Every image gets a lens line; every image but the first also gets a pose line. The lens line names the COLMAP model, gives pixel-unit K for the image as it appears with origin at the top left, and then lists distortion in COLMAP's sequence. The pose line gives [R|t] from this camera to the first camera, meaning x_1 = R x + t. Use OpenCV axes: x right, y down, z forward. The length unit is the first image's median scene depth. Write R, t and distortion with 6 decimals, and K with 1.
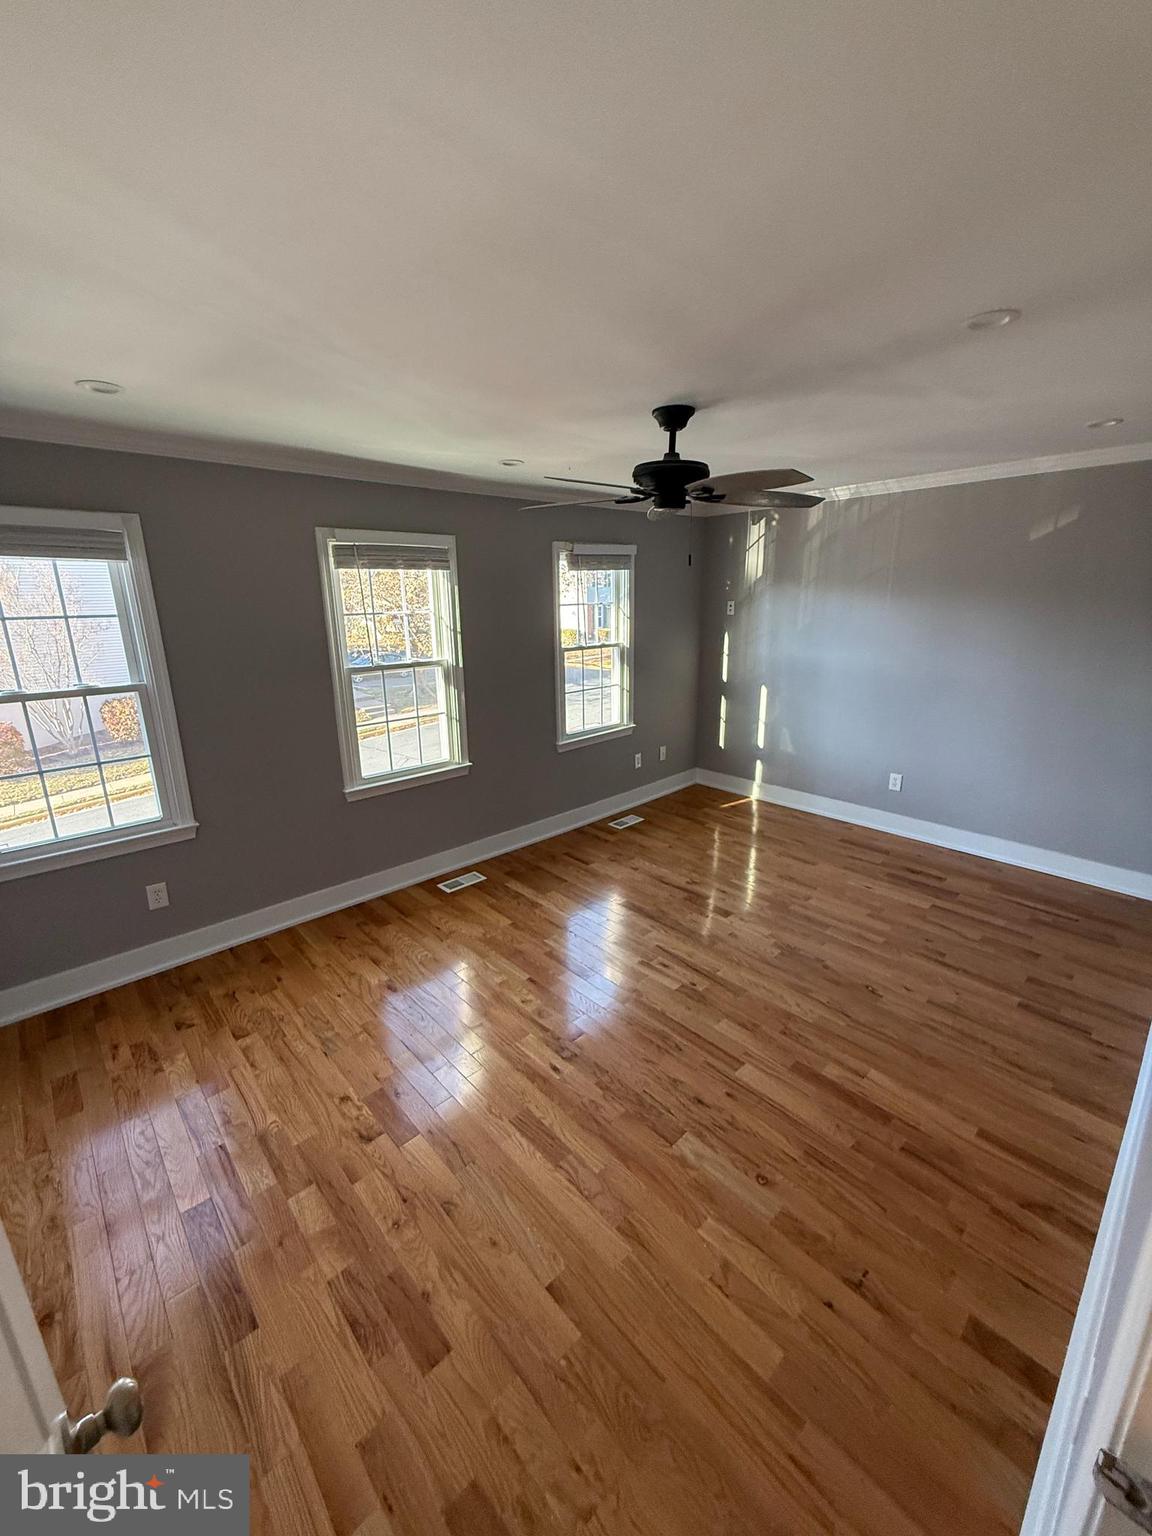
lens RADIAL K [[612.9, 0, 575.6], [0, 612.9, 761.4], [0, 0, 1]] dist [-0.000287, 0.000232]
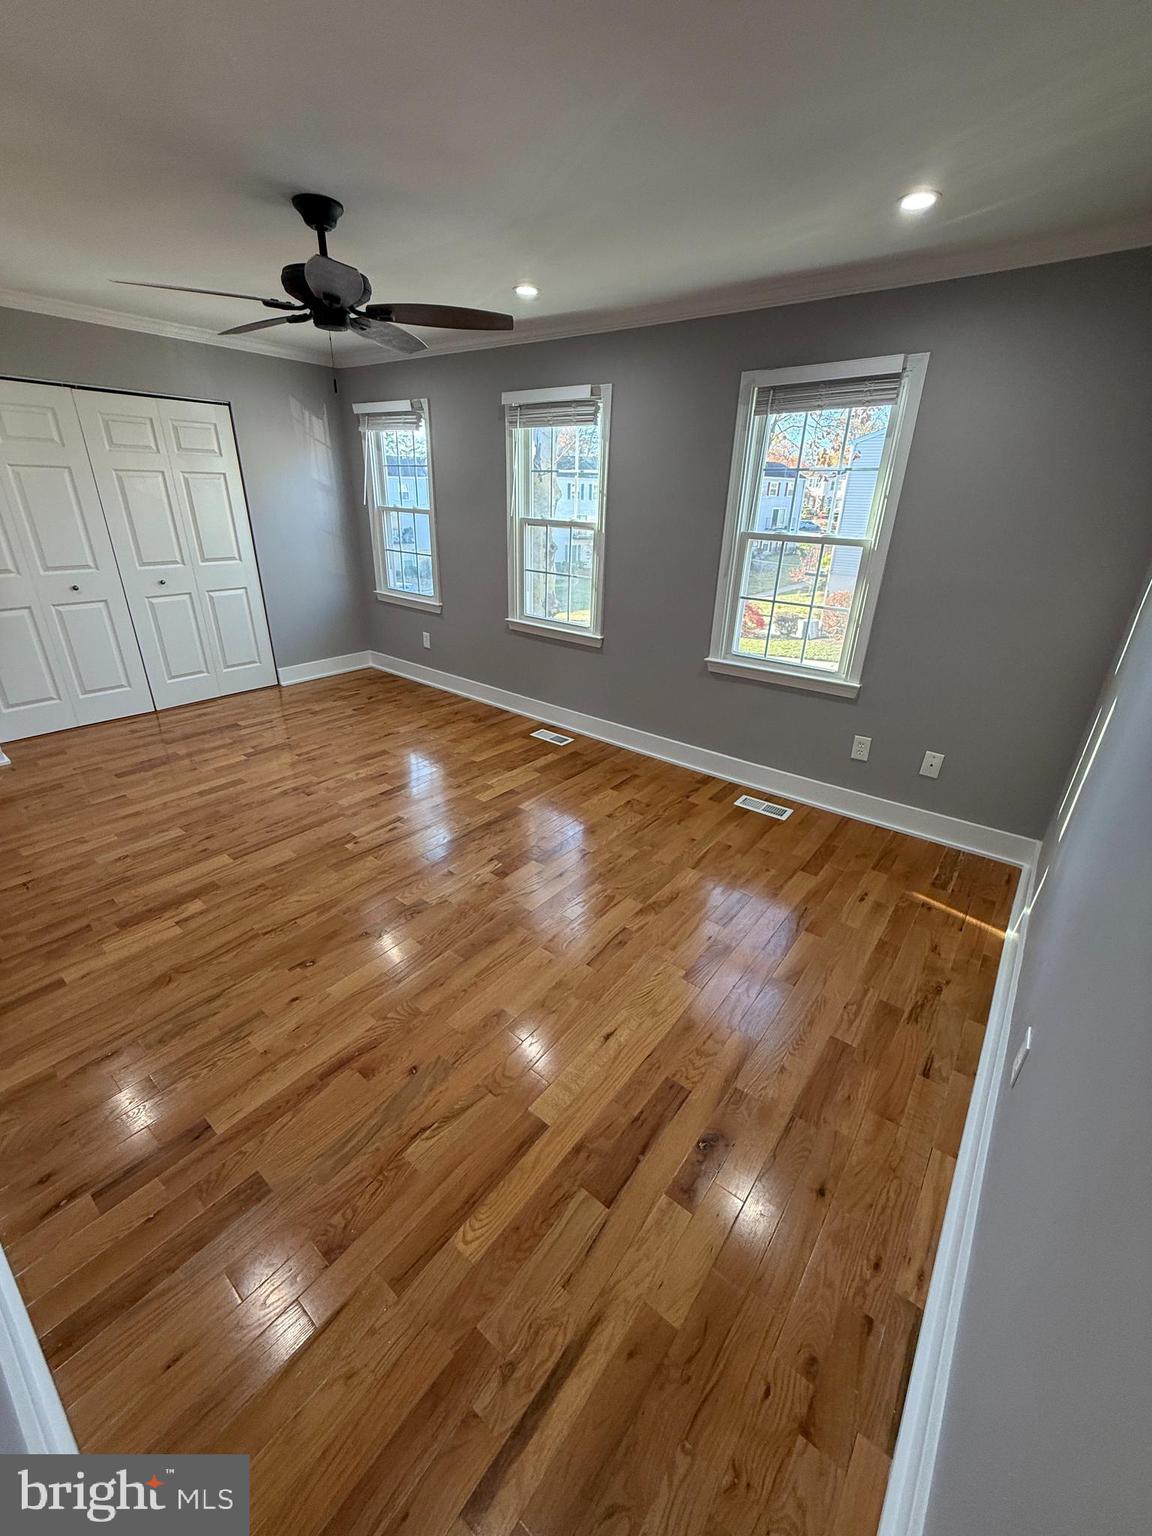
lens RADIAL K [[612.9, 0, 575.6], [0, 612.9, 761.4], [0, 0, 1]] dist [-0.000287, 0.000232]
pose [[0.155871, 0.418362, -0.894806, 1.166690], [-0.288073, 0.885752, 0.363948, -0.248136], [0.944838, 0.201040, 0.258581, 1.108789]]
